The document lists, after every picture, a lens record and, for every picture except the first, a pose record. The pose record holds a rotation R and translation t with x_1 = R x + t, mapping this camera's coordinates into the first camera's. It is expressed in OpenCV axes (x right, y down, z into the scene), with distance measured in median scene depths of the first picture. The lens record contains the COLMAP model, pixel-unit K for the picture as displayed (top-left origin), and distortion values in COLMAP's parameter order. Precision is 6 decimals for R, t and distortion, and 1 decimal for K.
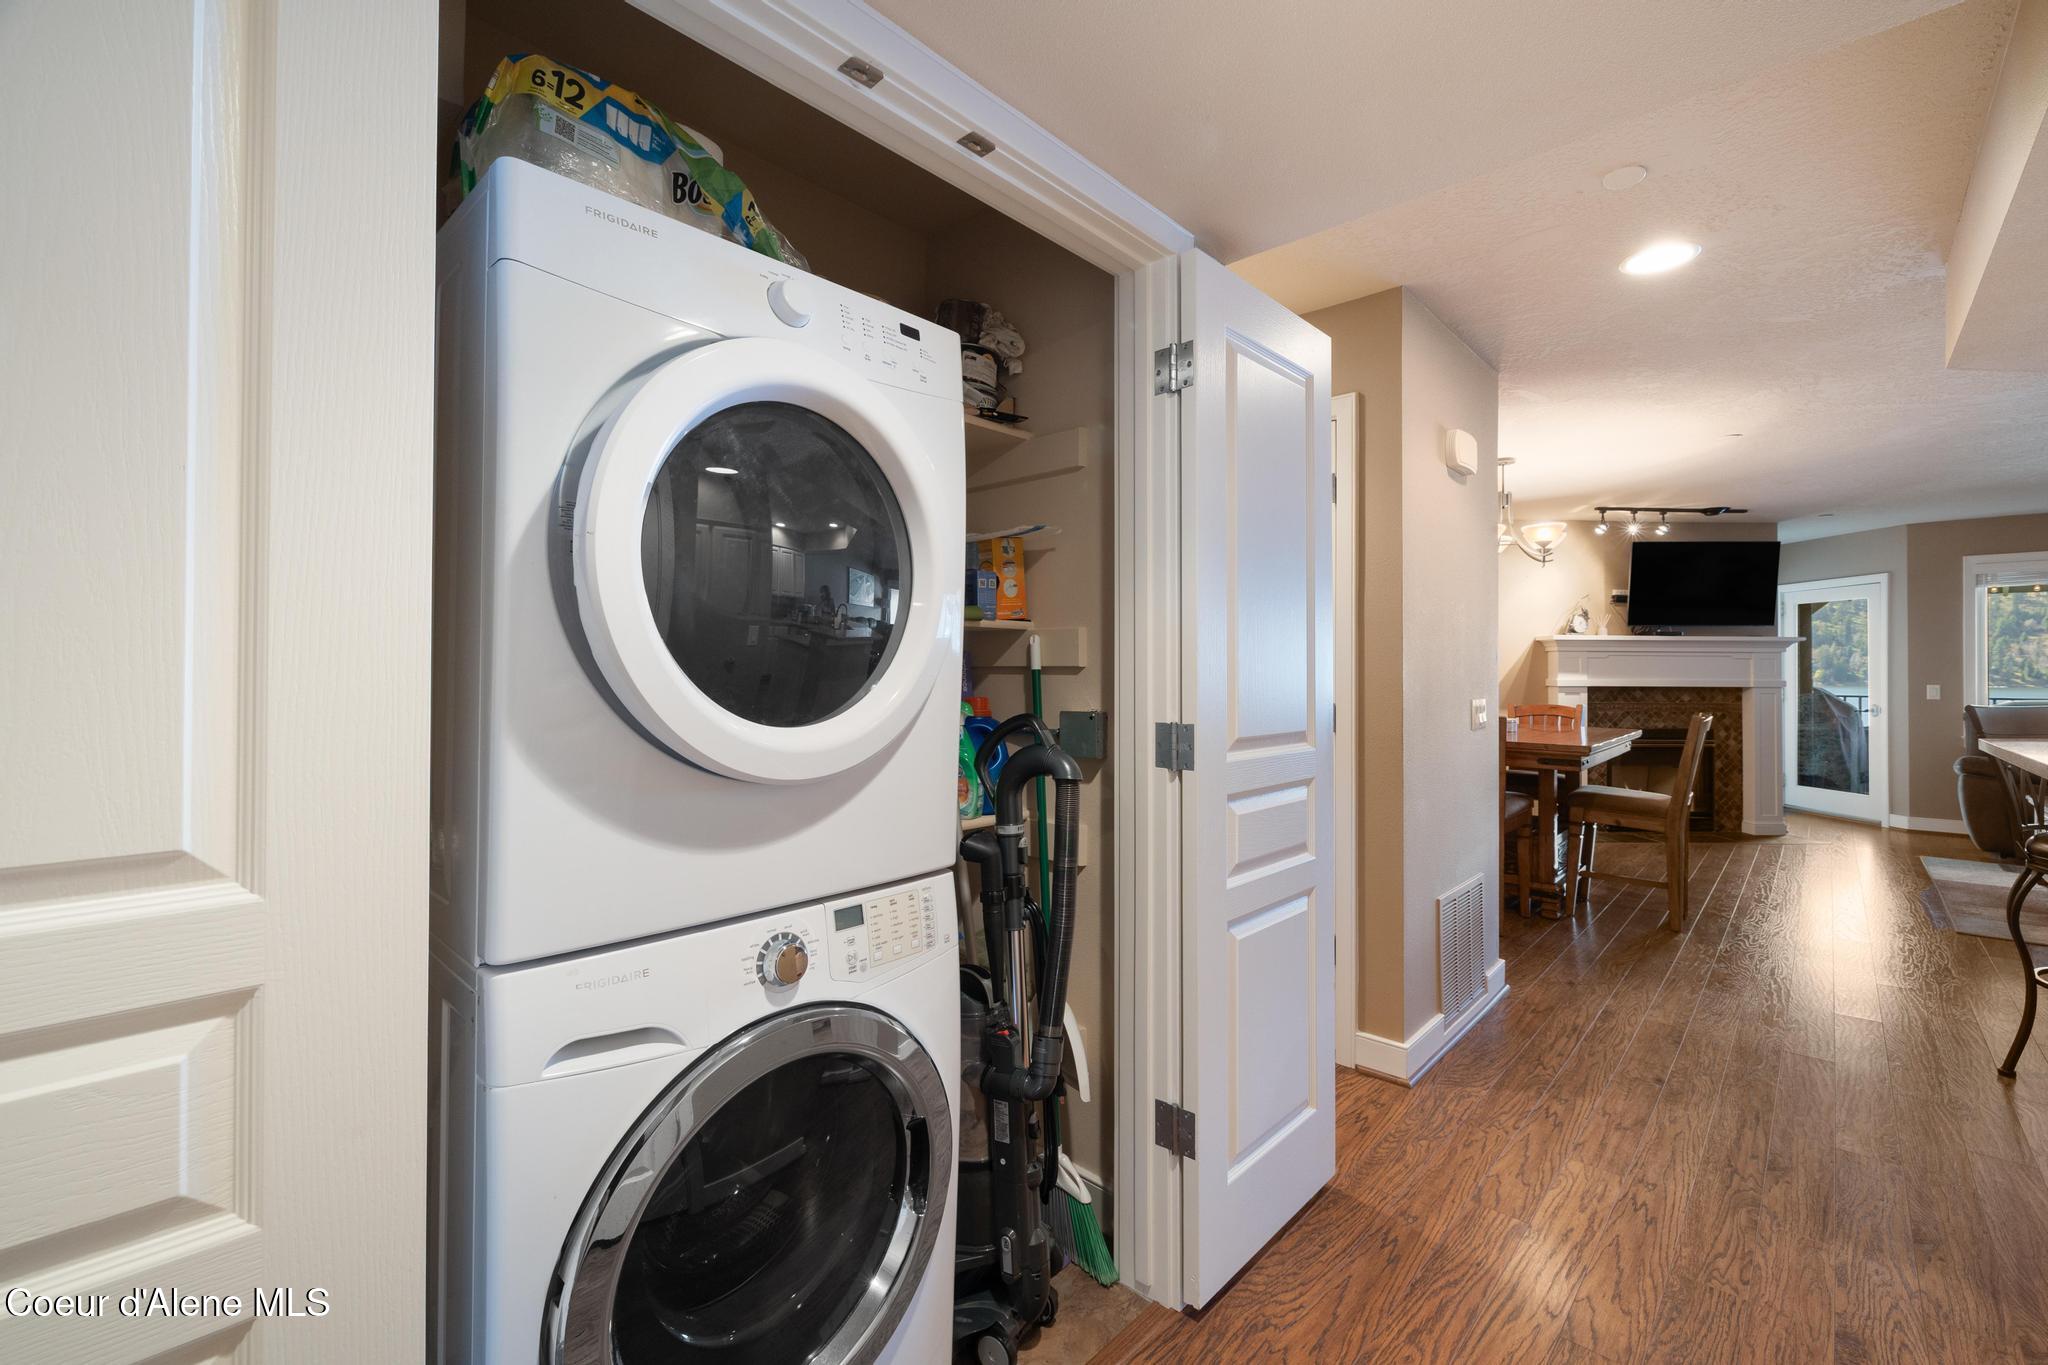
lens RADIAL K [[847.6, 0, 1024.0], [0, 847.6, 662.3], [0, 0, 1]] dist [-0.003505, -0.000809]
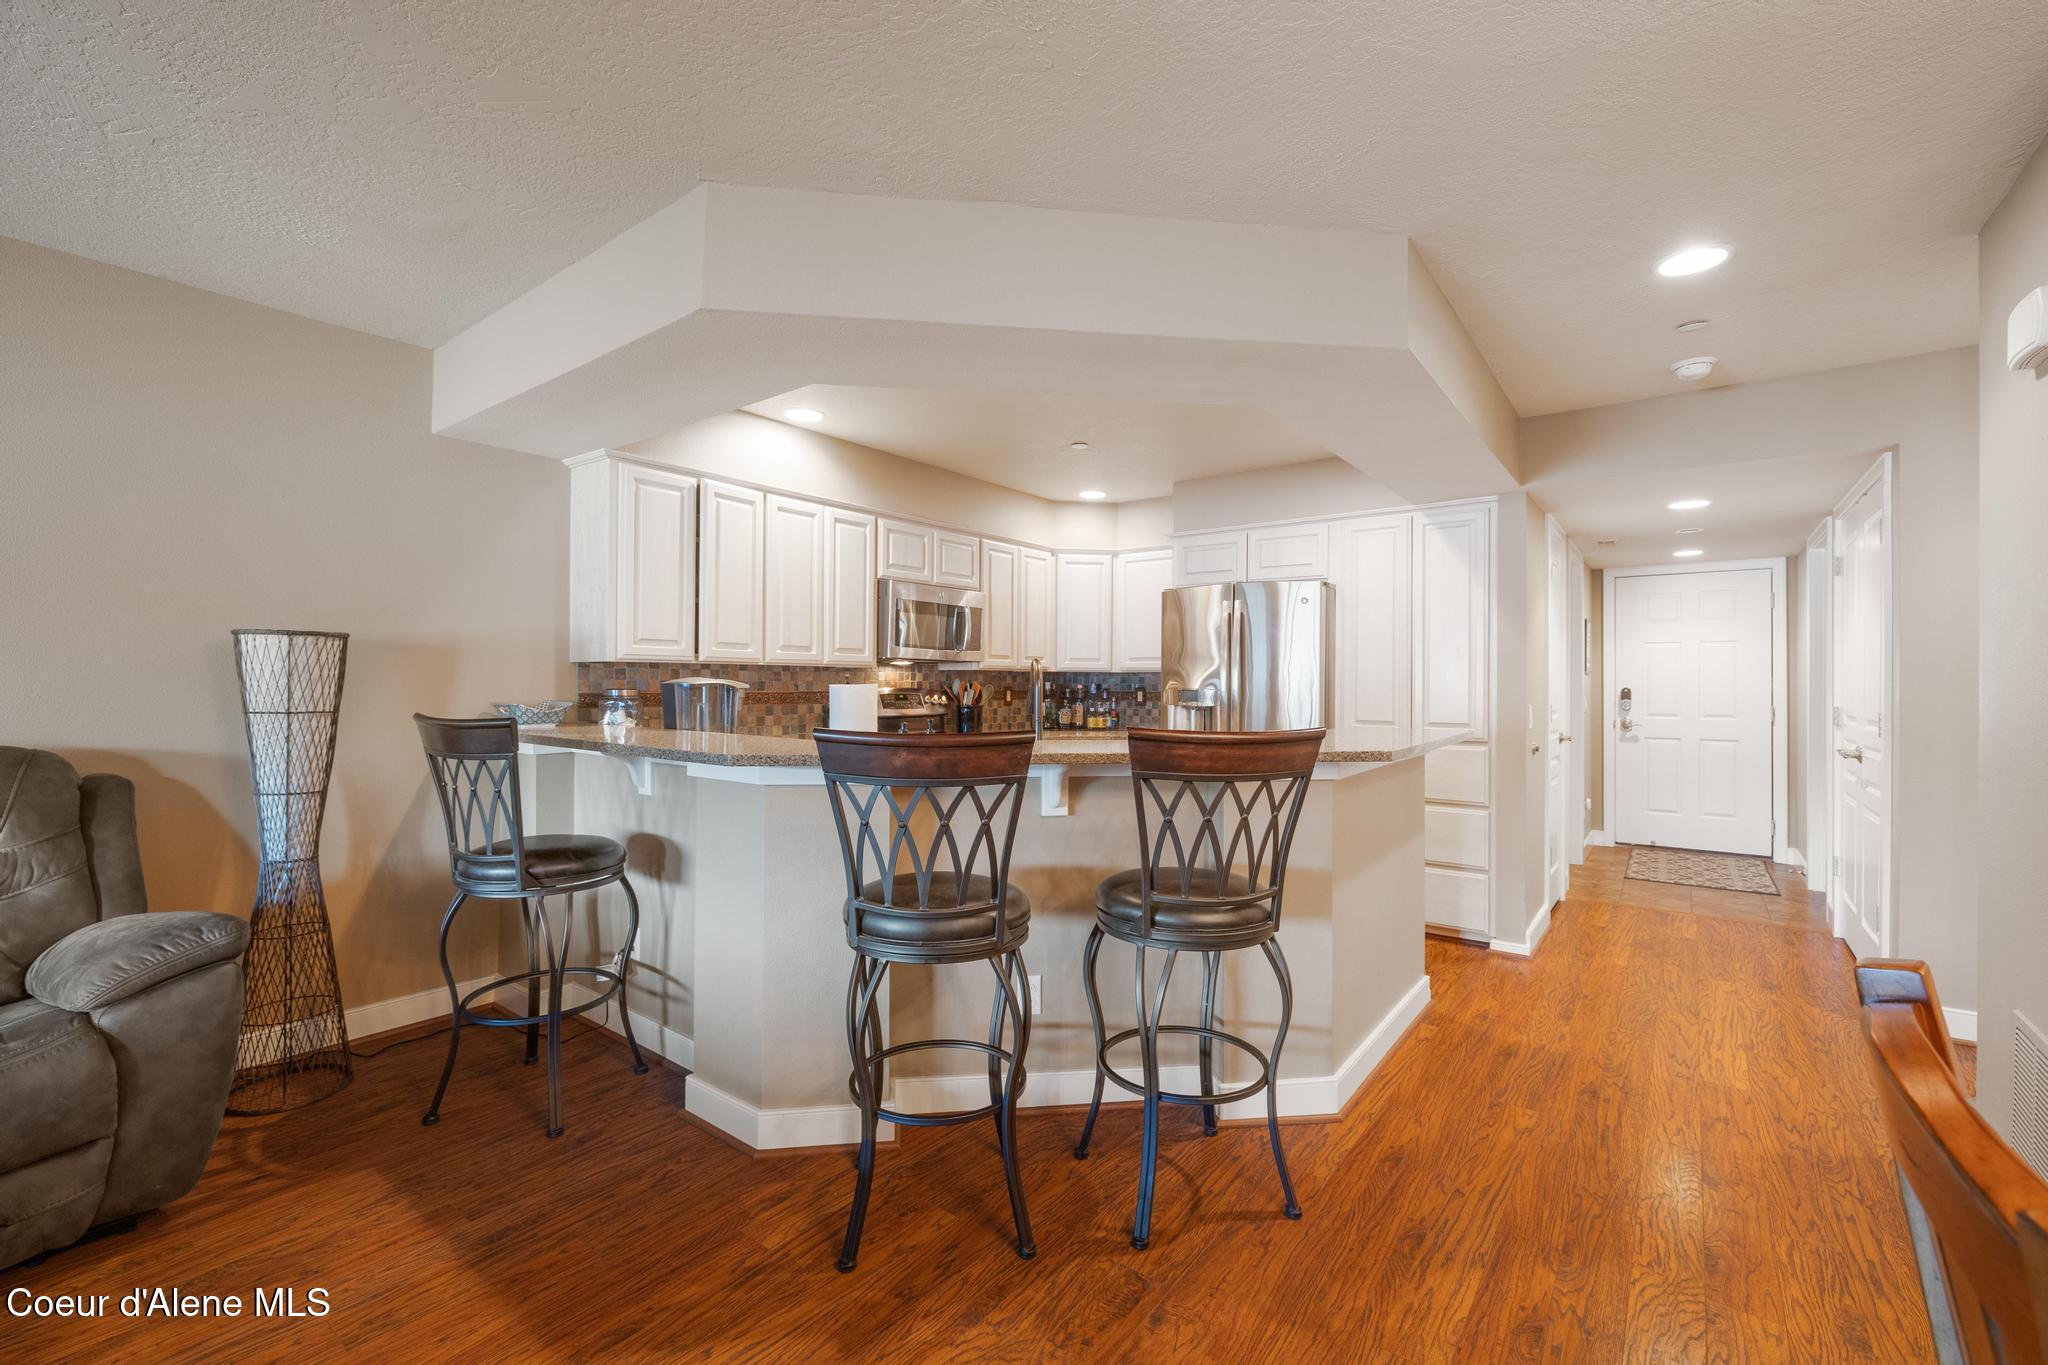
lens RADIAL K [[847.6, 0, 1046.8], [0, 847.6, 681.0], [0, 0, 1]] dist [-0.003505, -0.000809]
pose [[-0.993146, -0.007965, -0.116606, 0.587317], [-0.005920, 0.999823, -0.017871, 0.011071], [0.116728, -0.017058, -0.993017, 0.687719]]
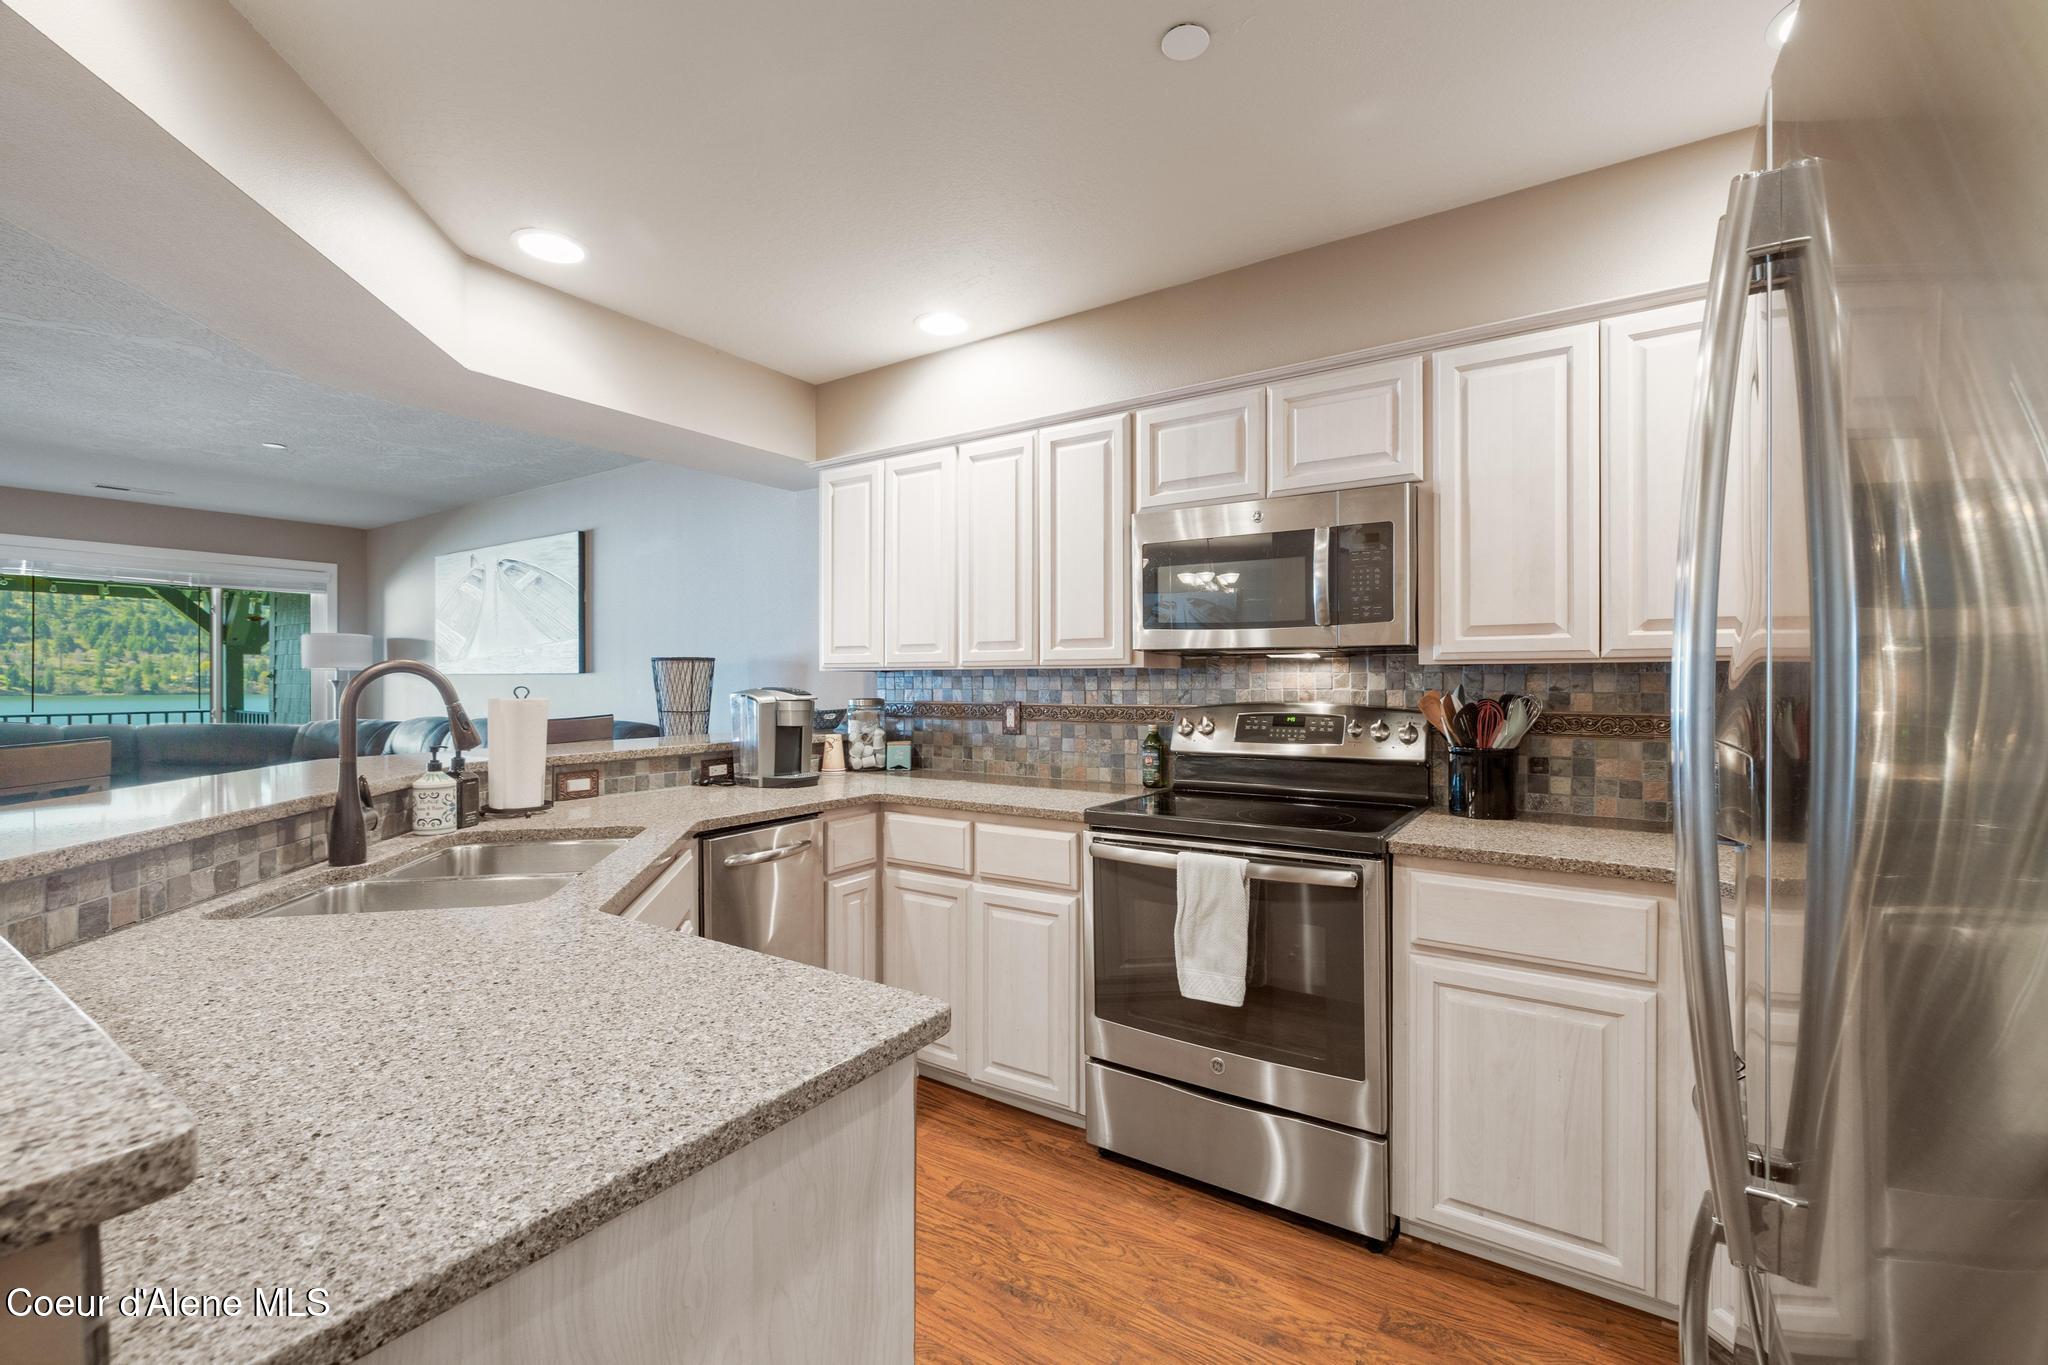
lens RADIAL K [[847.6, 0, 1023.8], [0, 847.6, 676.9], [0, 0, 1]] dist [-0.003505, -0.000809]
pose [[-0.177199, 0.002680, 0.984171, 0.274187], [-0.011188, 0.999926, -0.004738, -0.003754], [-0.984112, -0.011851, -0.177156, 0.141613]]
